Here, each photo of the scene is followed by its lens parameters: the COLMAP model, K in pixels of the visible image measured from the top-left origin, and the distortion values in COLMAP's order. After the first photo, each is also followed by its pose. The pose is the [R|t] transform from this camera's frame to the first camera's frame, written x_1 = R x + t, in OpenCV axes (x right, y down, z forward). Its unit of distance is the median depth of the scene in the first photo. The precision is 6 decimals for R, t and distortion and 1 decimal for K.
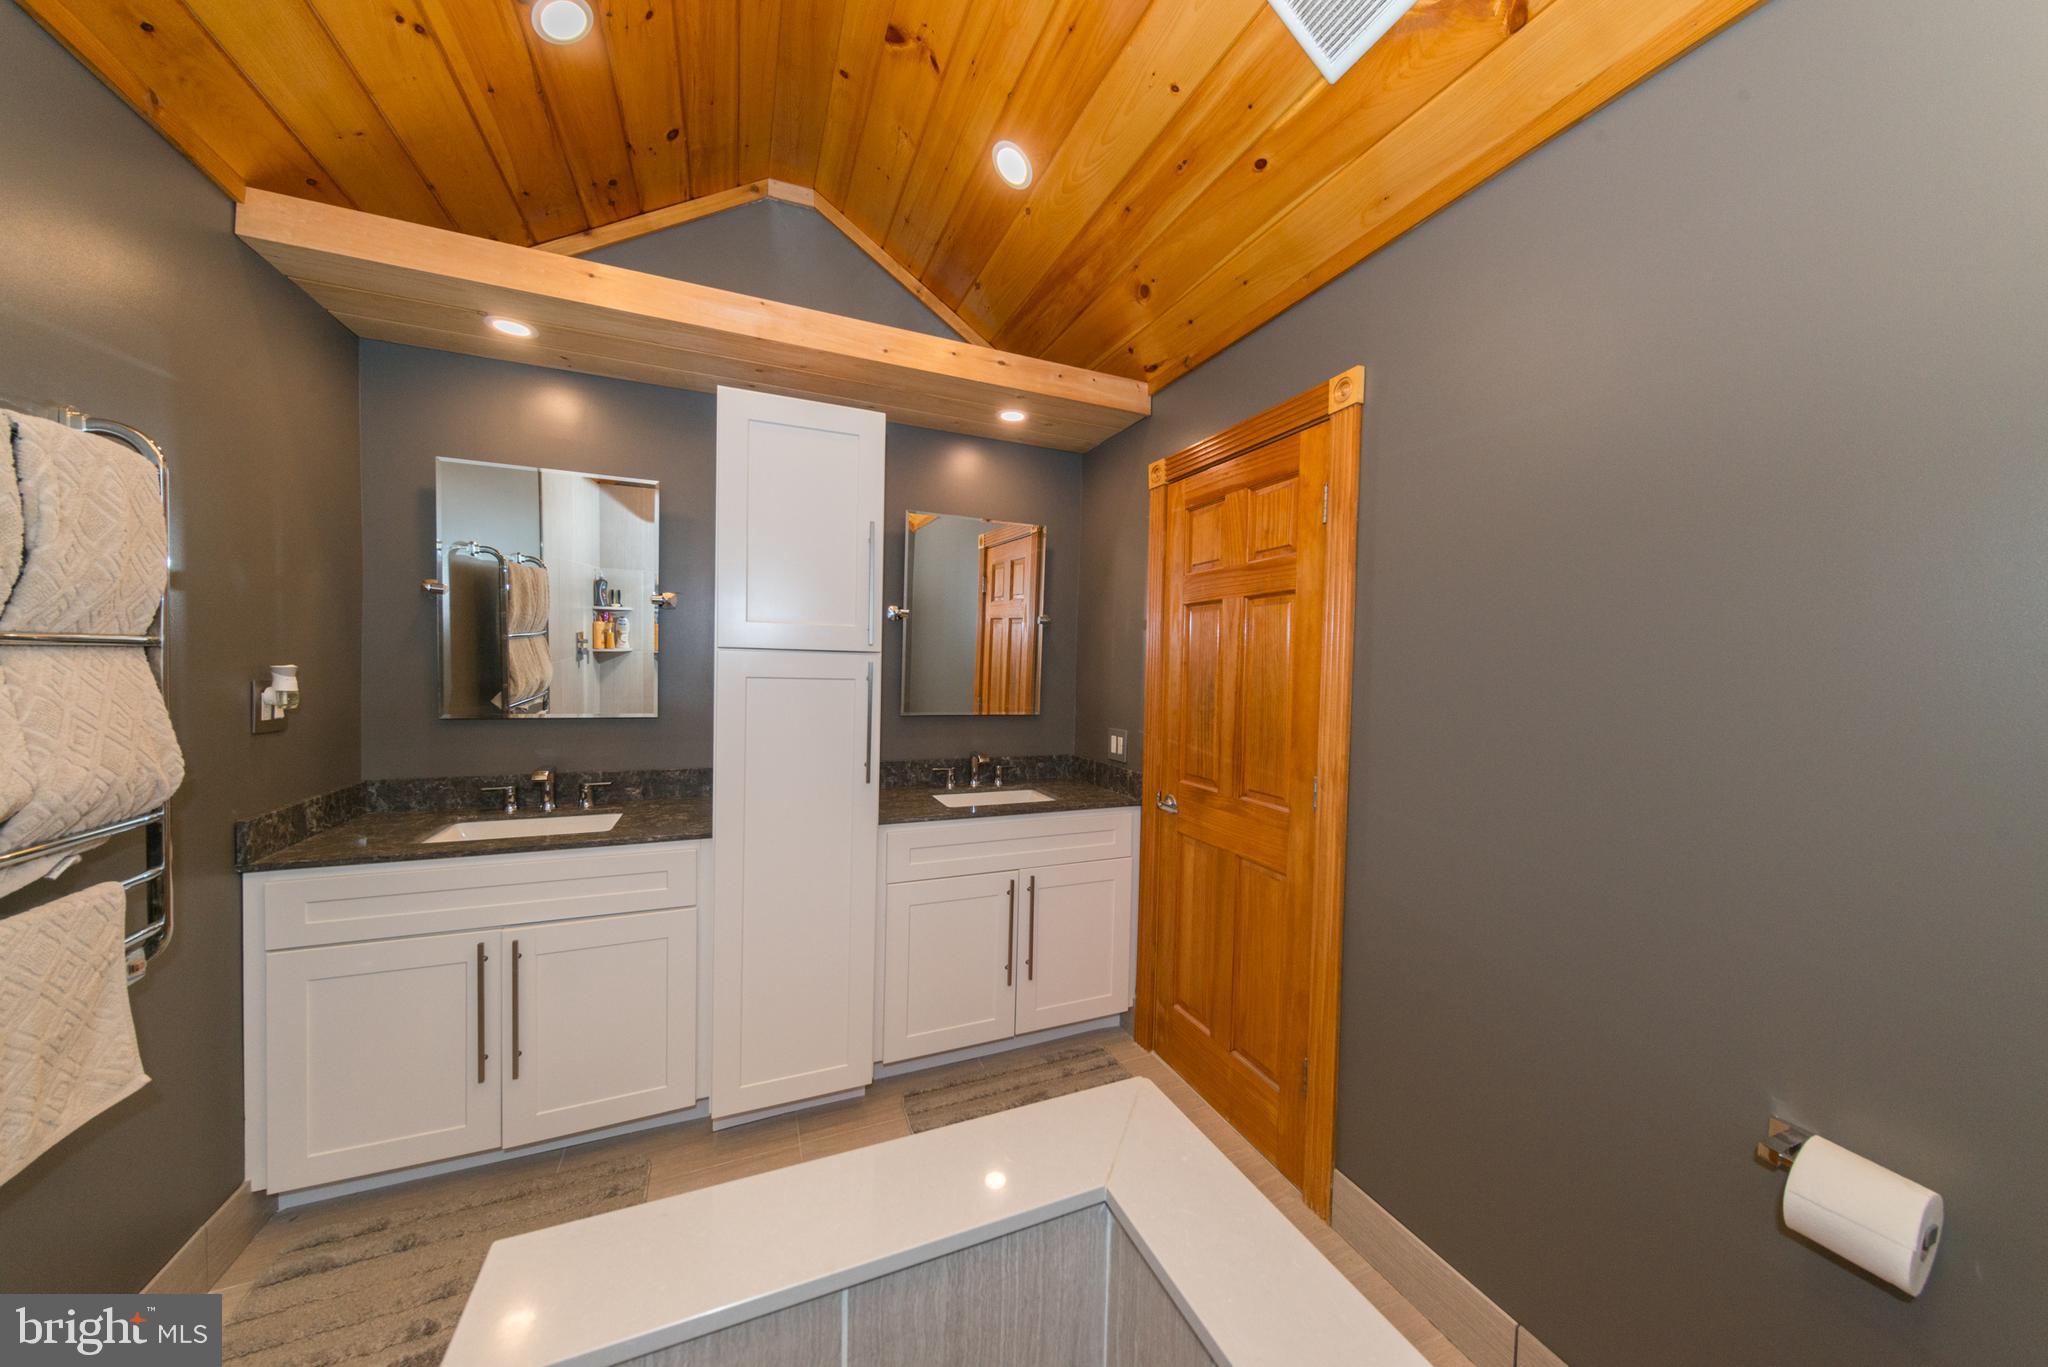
lens RADIAL K [[667.9, 0, 1024.0], [0, 667.9, 683.5], [0, 0, 1]] dist [-0.000849, -0.000016]
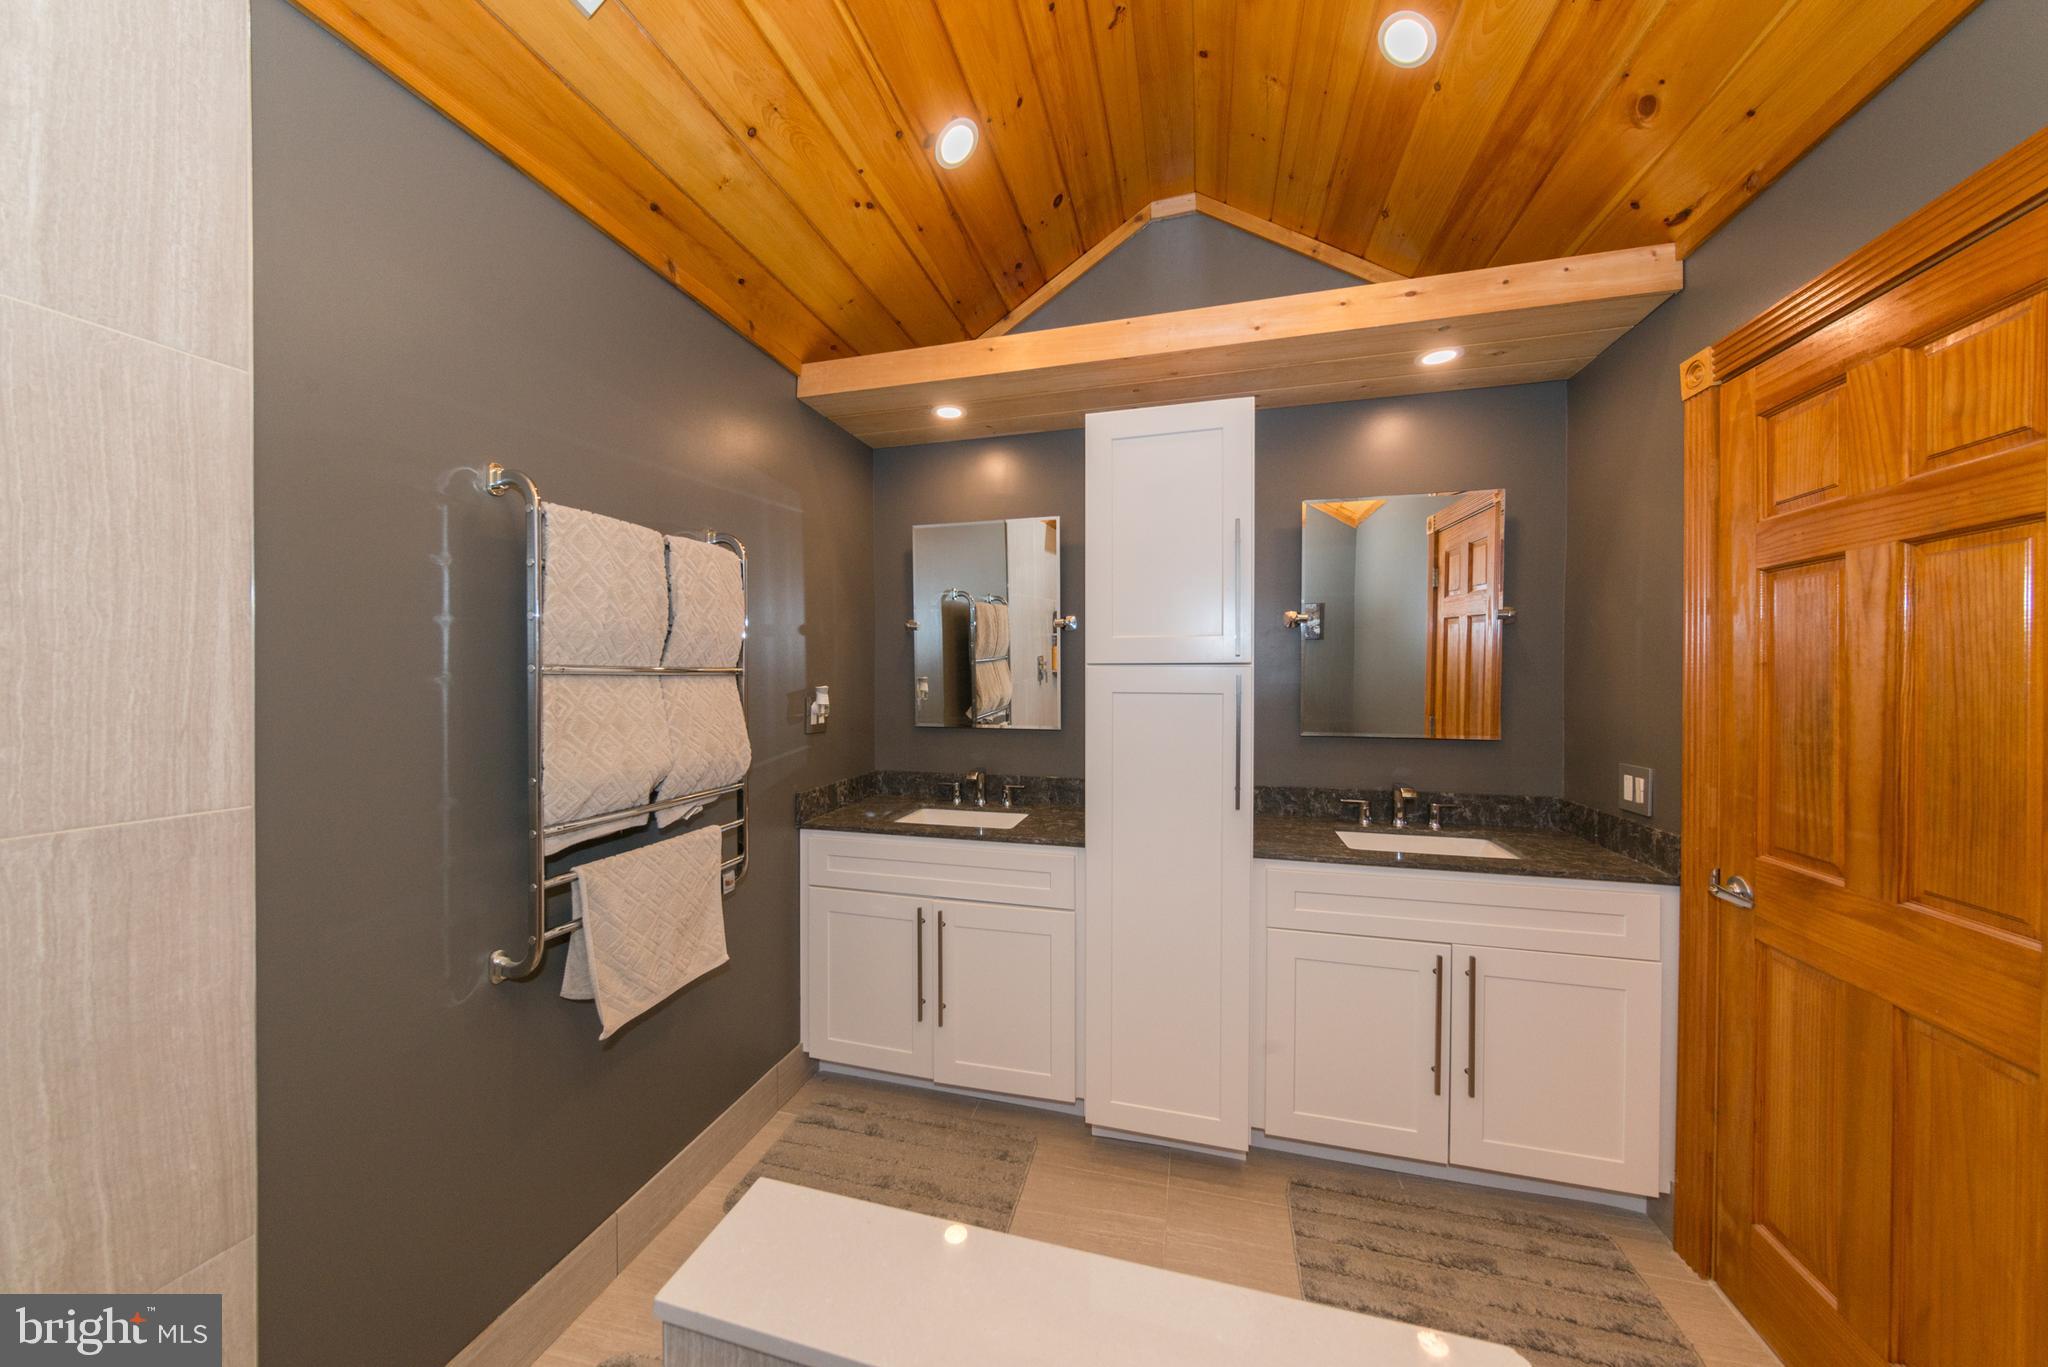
lens RADIAL K [[667.9, 0, 1025.0], [0, 667.9, 683.4], [0, 0, 1]] dist [-0.002594, -0.000032]
pose [[0.785735, -0.016122, -0.618353, 0.095505], [0.000528, 0.999677, -0.025393, 0.002365], [0.618563, 0.019626, 0.785490, 0.112611]]
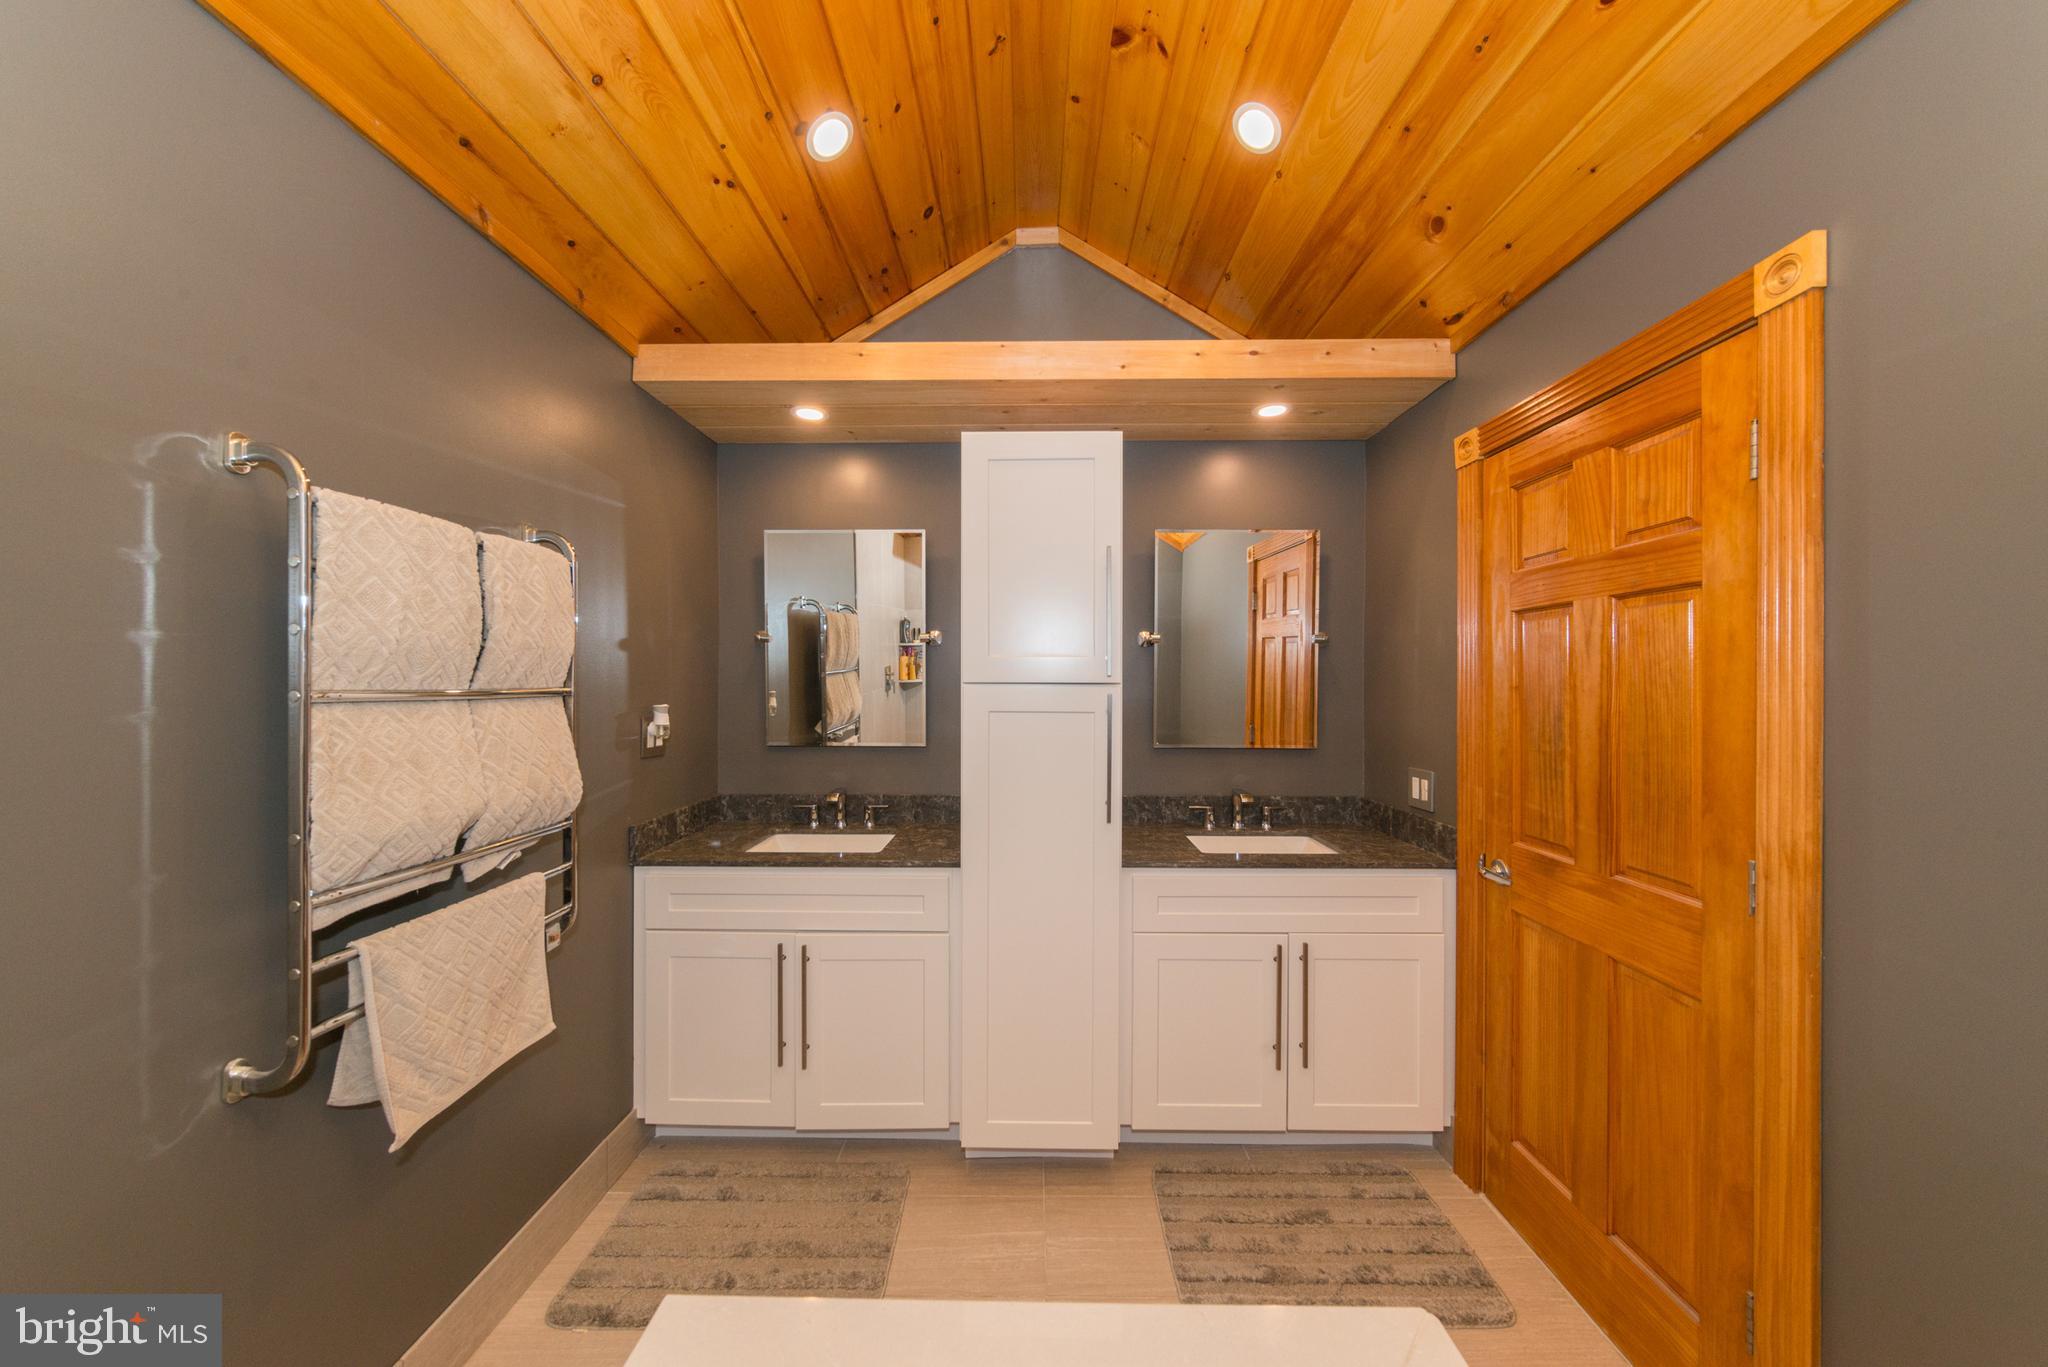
lens RADIAL K [[667.9, 0, 1025.0], [0, 667.9, 683.4], [0, 0, 1]] dist [-0.002594, -0.000032]
pose [[0.914062, -0.020421, -0.405059, 0.041484], [0.007754, 0.999429, -0.032886, -0.016373], [0.405499, 0.026919, 0.913699, 0.086542]]
